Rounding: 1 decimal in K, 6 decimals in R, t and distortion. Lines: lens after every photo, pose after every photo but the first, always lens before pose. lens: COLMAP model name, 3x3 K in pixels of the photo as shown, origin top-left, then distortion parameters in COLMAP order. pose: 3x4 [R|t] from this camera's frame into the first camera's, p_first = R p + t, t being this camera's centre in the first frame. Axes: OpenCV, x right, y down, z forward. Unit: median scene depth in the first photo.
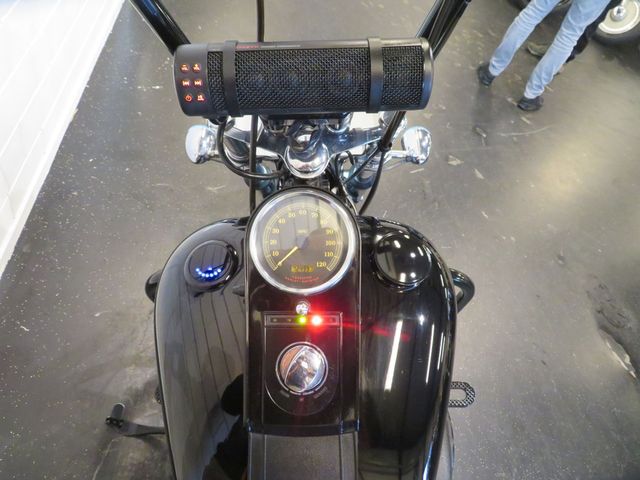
lens RADIAL K [[457.4, 0, 320.0], [0, 457.4, 240.0], [0, 0, 1]] dist [-0.011541, -0.003143]
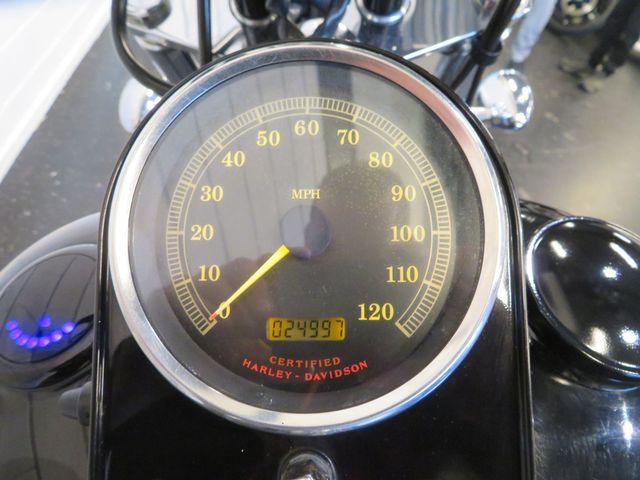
lens RADIAL K [[457.4, 0, 320.0], [0, 457.4, 240.0], [0, 0, 1]] dist [-0.011541, -0.003143]
pose [[0.999384, -0.008693, -0.034014, -0.020080], [0.005859, 0.996568, -0.082565, 0.032727], [0.034615, 0.082315, 0.996005, 0.721234]]
